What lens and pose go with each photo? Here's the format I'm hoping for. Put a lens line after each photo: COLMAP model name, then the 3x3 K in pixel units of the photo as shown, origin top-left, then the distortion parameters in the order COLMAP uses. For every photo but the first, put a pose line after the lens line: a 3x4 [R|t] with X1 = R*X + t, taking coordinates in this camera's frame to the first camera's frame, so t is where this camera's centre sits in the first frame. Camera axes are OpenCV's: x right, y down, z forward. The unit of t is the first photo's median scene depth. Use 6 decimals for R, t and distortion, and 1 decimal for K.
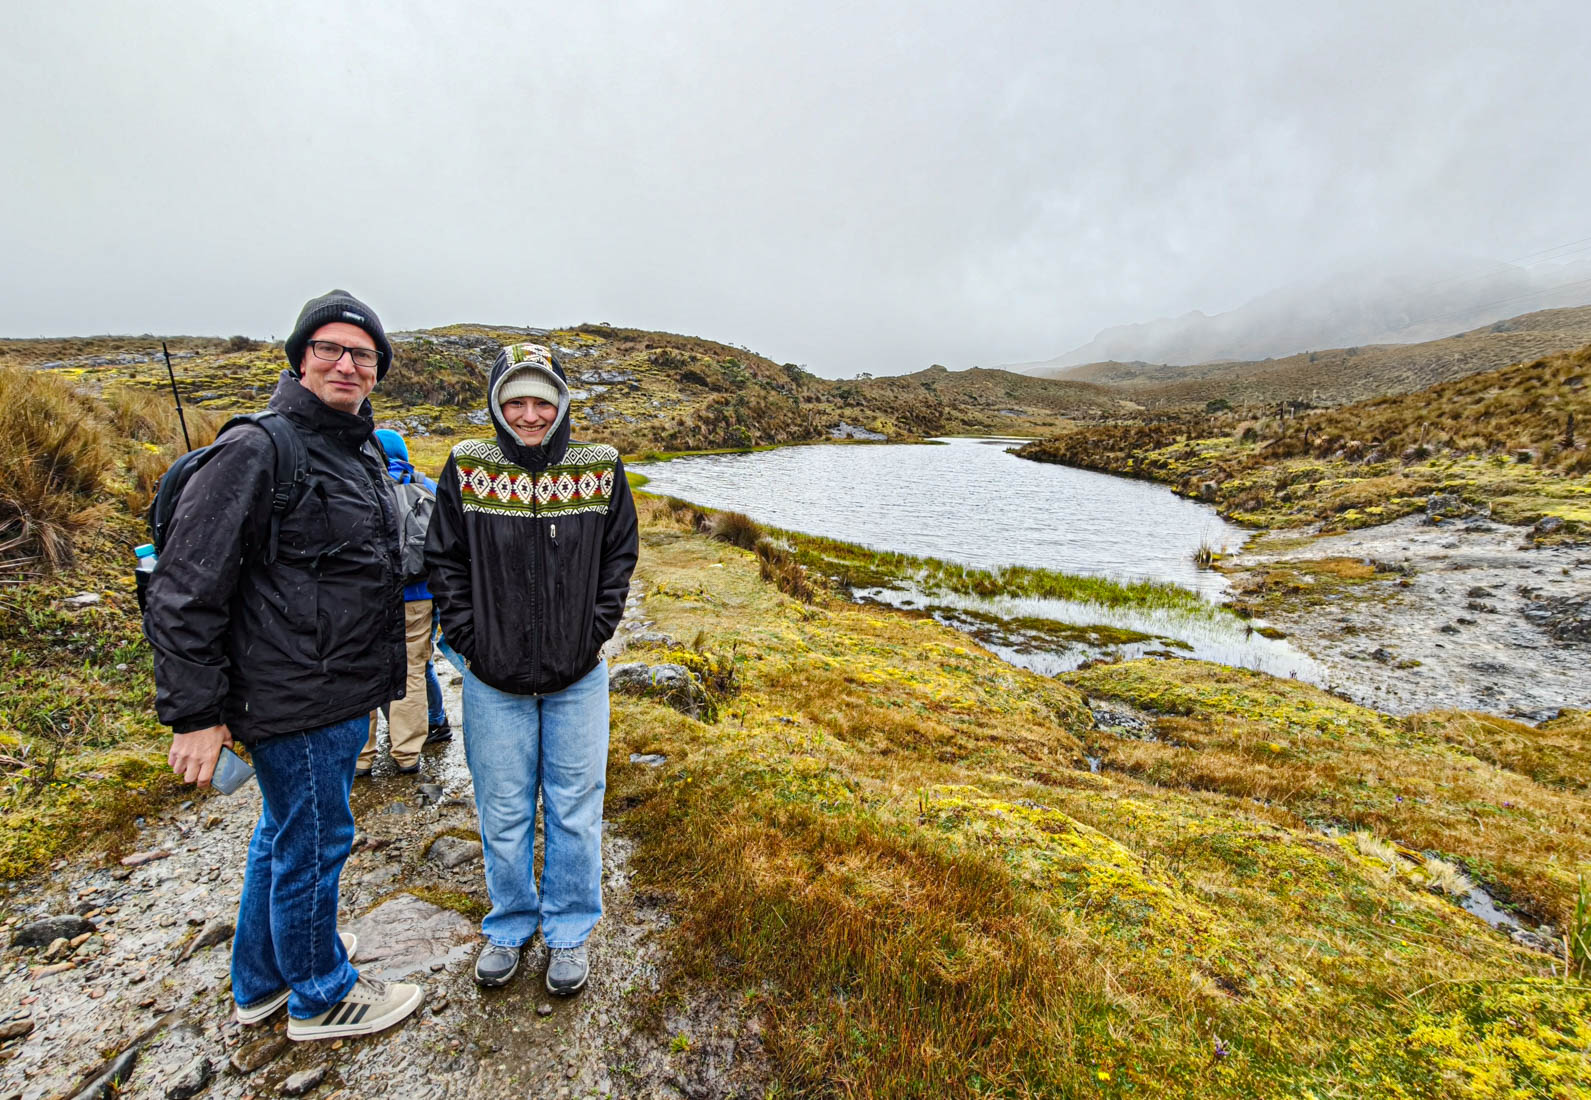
lens RADIAL K [[710.5, 0, 796.2], [0, 710.5, 514.8], [0, 0, 1]] dist [0.002413, -0.001112]
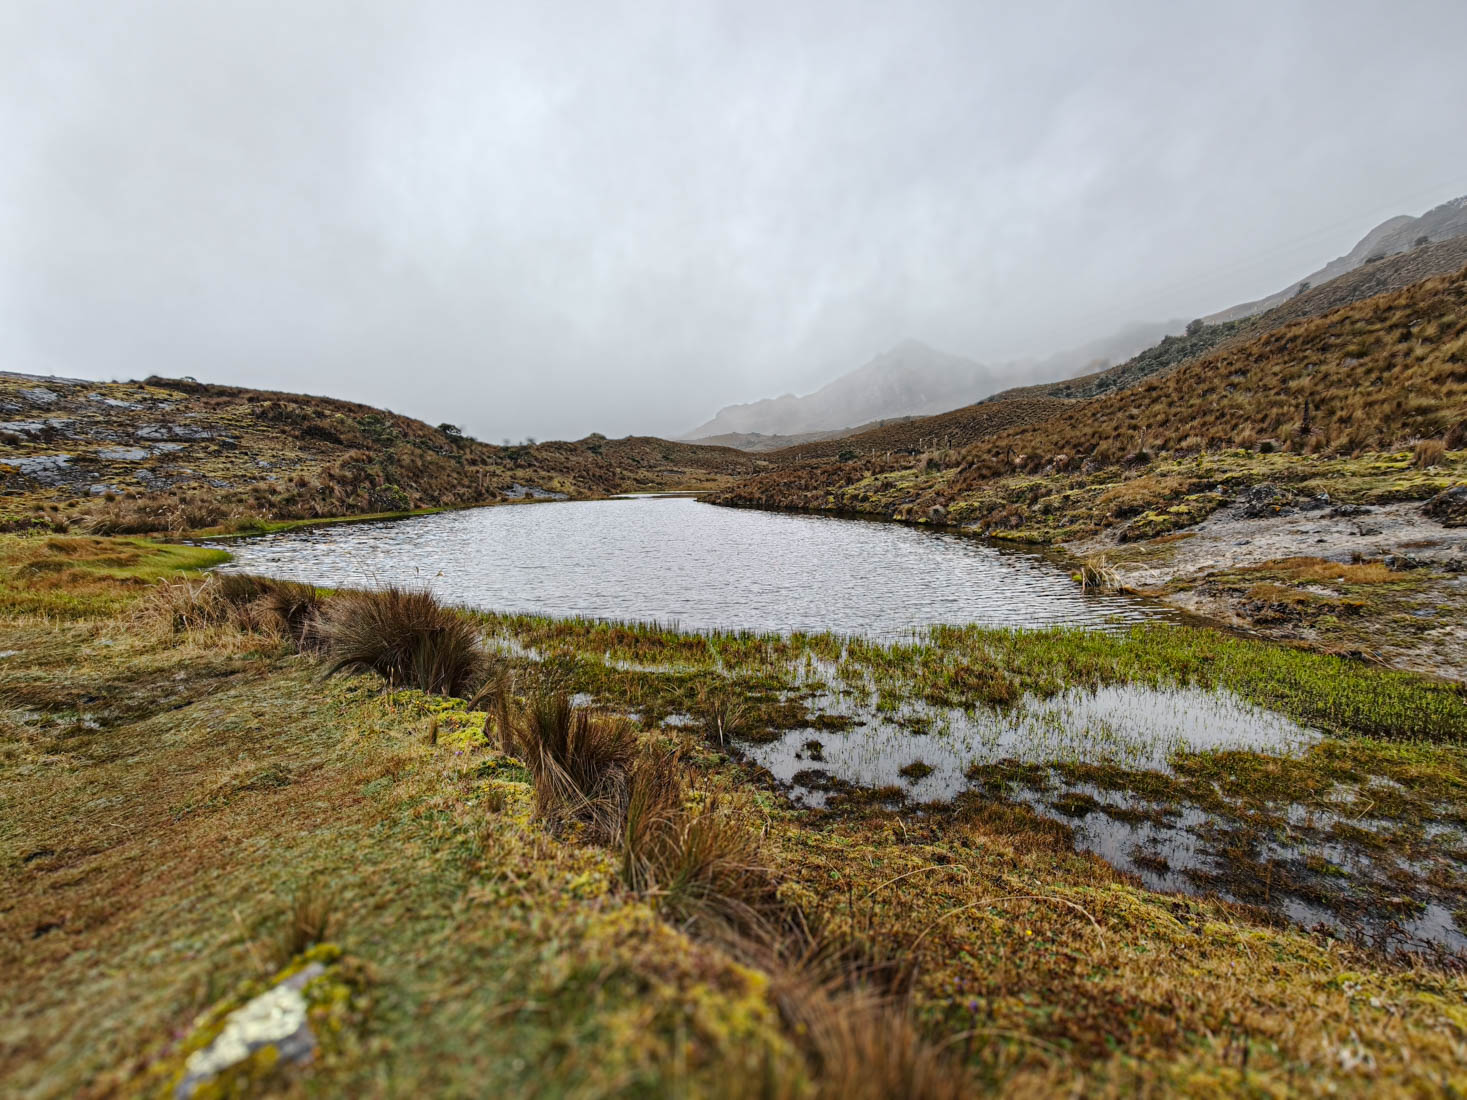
lens RADIAL K [[642.8, 0, 729.7], [0, 642.8, 555.7], [0, 0, 1]] dist [-0.001729, 0.001629]
pose [[0.917666, -0.093068, 0.386300, -0.031407], [0.105236, 0.994393, -0.010419, 0.000665], [-0.383165, 0.050214, 0.922314, 0.373007]]
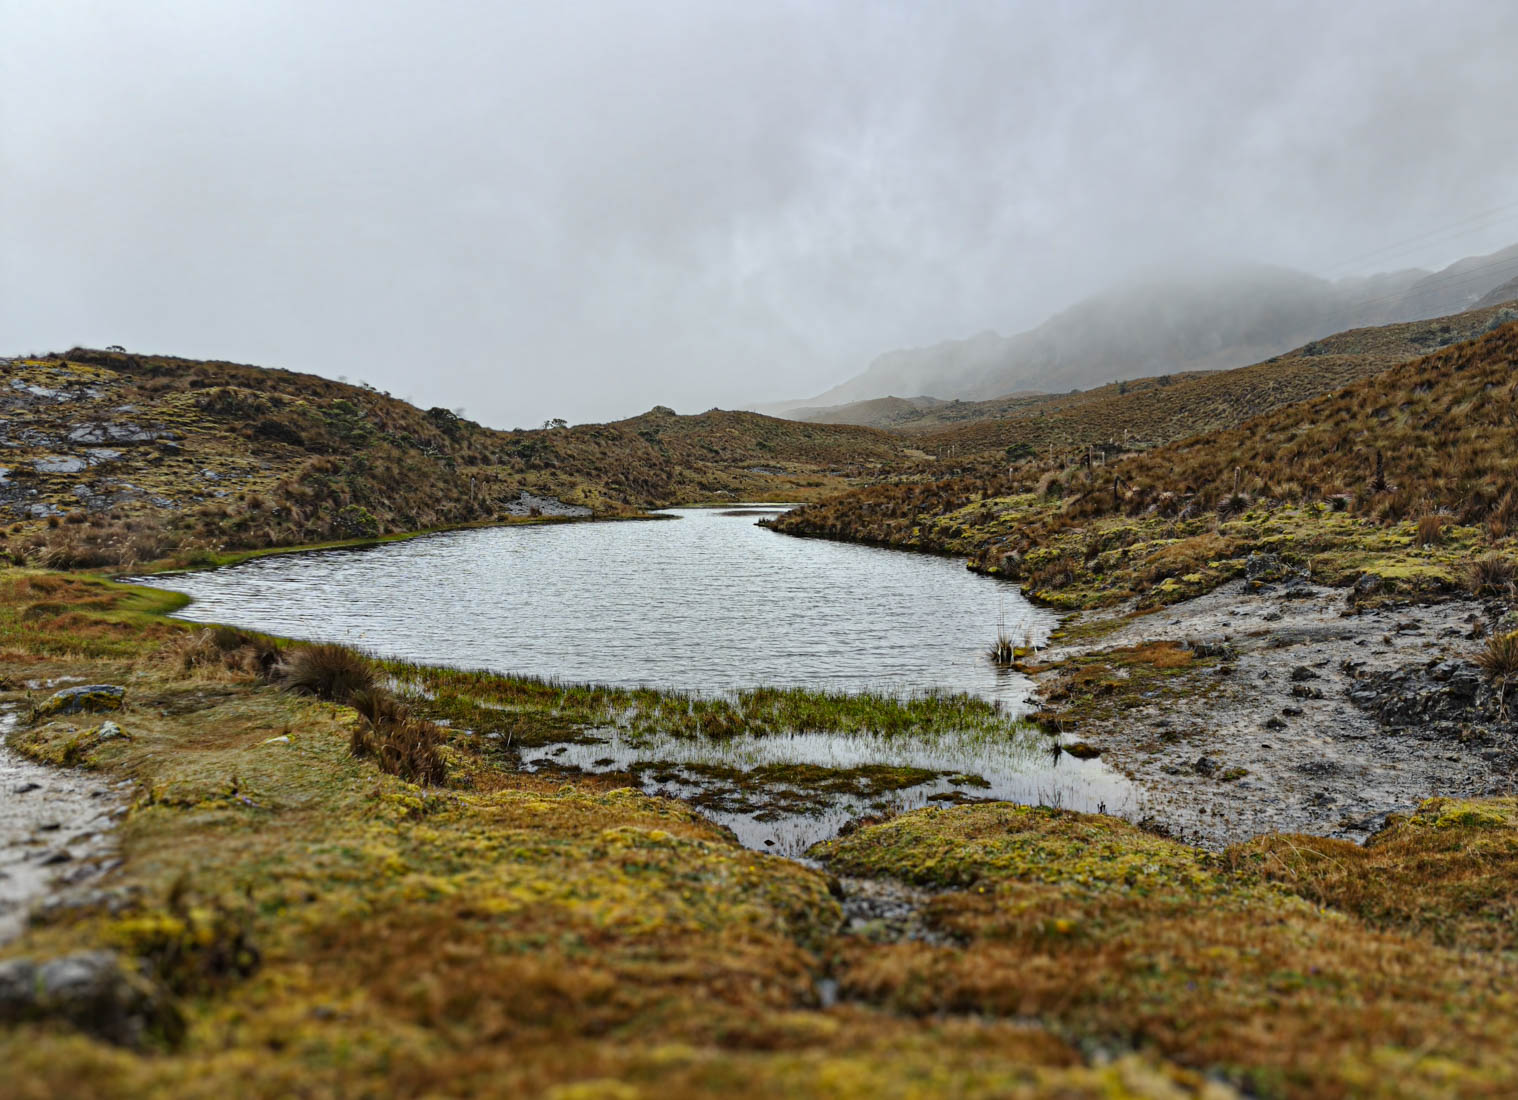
lens RADIAL K [[1029.9, 0, 757.6], [0, 1029.9, 554.6], [0, 0, 1]] dist [0.037646, -0.011965]
pose [[0.960729, -0.055804, 0.271821, 0.021953], [0.073456, 0.995770, -0.055192, -0.003333], [-0.267591, 0.072992, 0.960764, 0.007075]]
